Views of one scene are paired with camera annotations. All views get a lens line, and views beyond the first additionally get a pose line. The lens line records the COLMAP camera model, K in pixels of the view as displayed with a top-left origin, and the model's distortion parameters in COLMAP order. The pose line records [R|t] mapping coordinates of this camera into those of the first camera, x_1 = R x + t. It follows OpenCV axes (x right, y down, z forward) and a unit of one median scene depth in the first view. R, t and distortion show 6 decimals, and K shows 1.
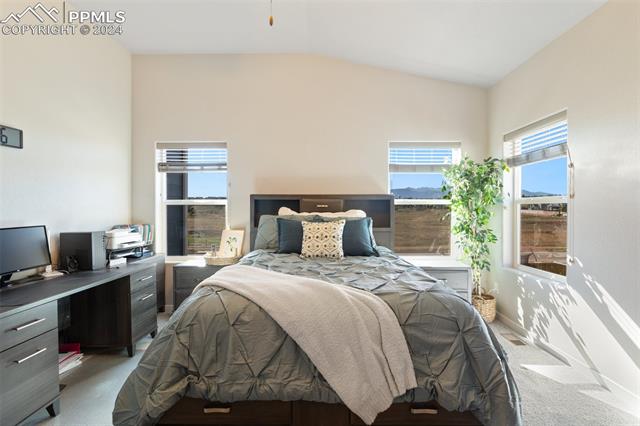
lens RADIAL K [[306.0, 0, 321.7], [0, 306.0, 210.8], [0, 0, 1]] dist [-0.000726, -0.000024]
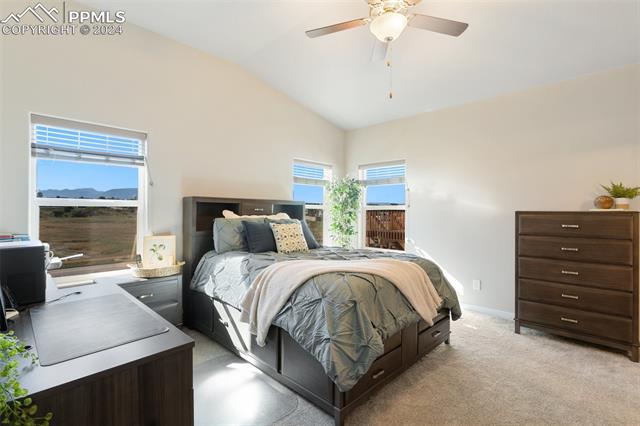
lens RADIAL K [[306.0, 0, 321.7], [0, 306.0, 210.8], [0, 0, 1]] dist [-0.000726, -0.000024]
pose [[0.691071, 0.008217, 0.722740, -0.650728], [-0.001201, 0.999947, -0.010221, -0.000043], [-0.722785, 0.006195, 0.691045, 0.067108]]
